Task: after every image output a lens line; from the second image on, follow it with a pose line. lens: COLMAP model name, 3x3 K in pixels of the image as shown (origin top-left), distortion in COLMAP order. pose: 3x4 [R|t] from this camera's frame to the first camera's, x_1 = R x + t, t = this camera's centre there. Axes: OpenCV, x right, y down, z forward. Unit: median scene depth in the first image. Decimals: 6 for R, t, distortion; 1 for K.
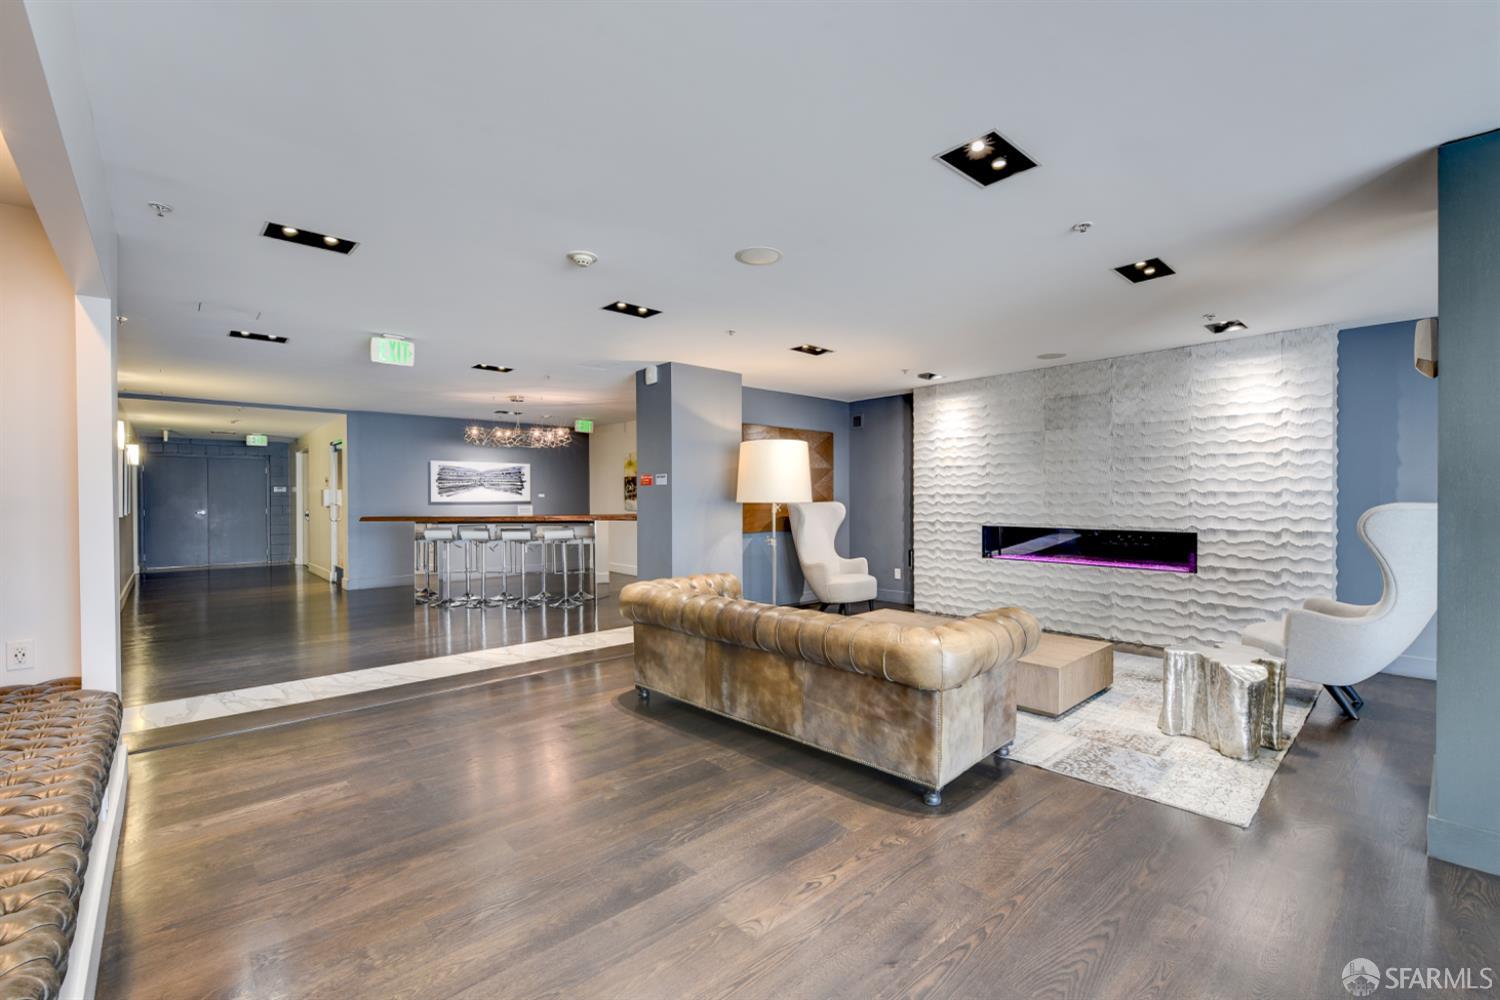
lens RADIAL K [[639.1, 0, 756.2], [0, 639.1, 505.8], [0, 0, 1]] dist [0.000661, 0.000106]
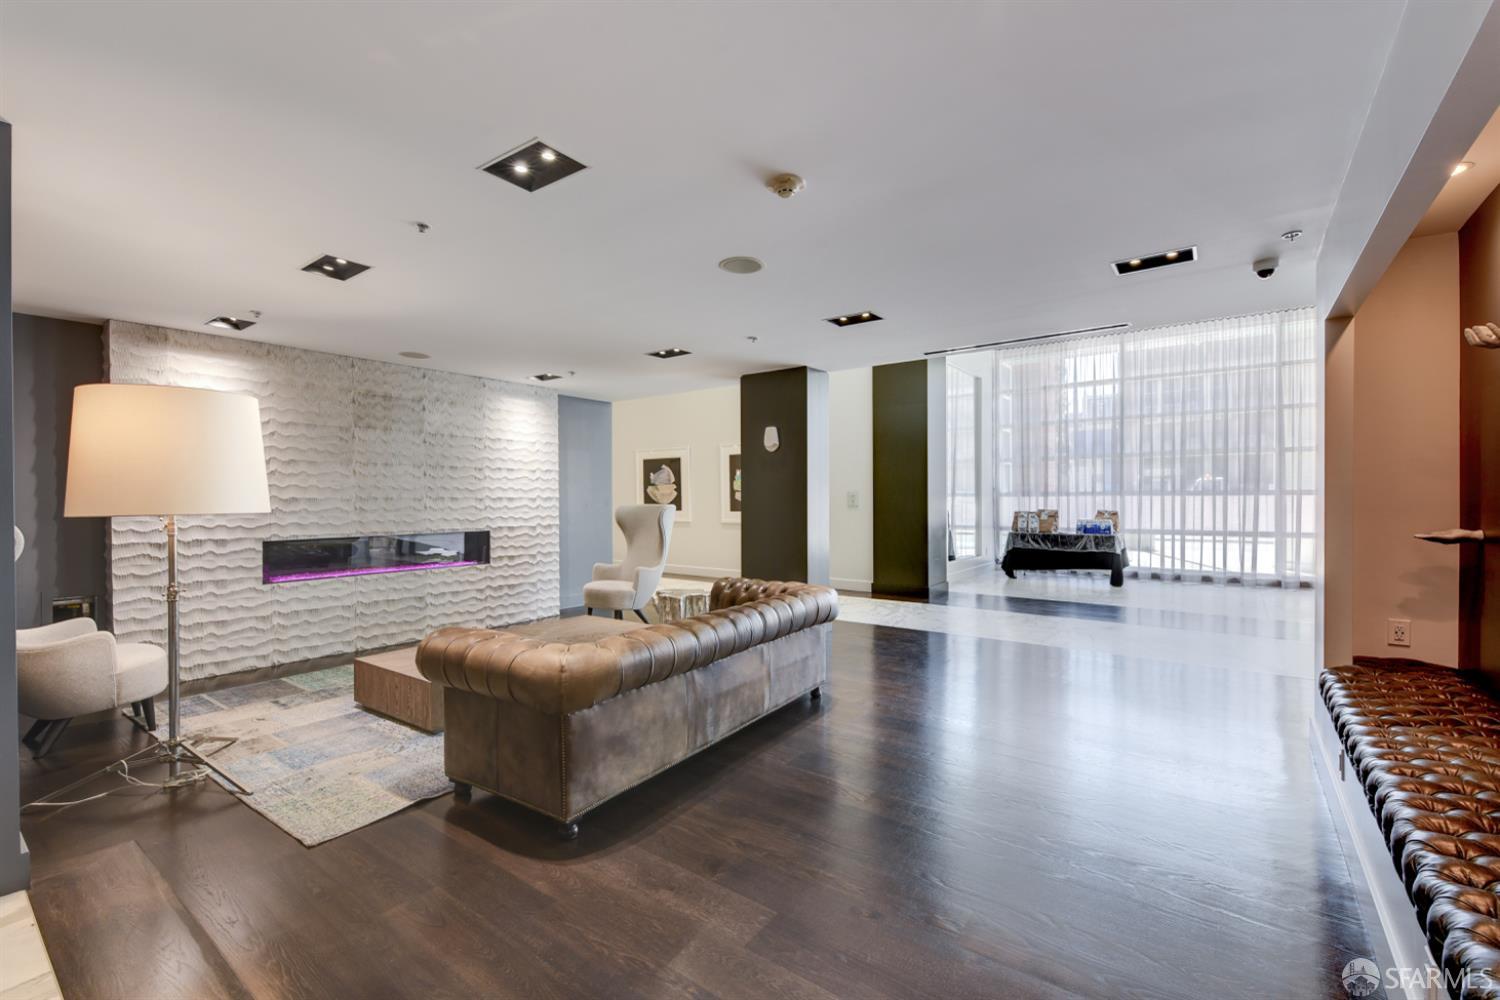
lens RADIAL K [[639.1, 0, 757.9], [0, 639.1, 498.4], [0, 0, 1]] dist [0.000661, 0.000106]
pose [[-0.211569, 0.006486, 0.977341, -0.600130], [0.021241, 0.999772, -0.002037, -0.005875], [-0.977132, 0.020329, -0.211659, 0.720881]]
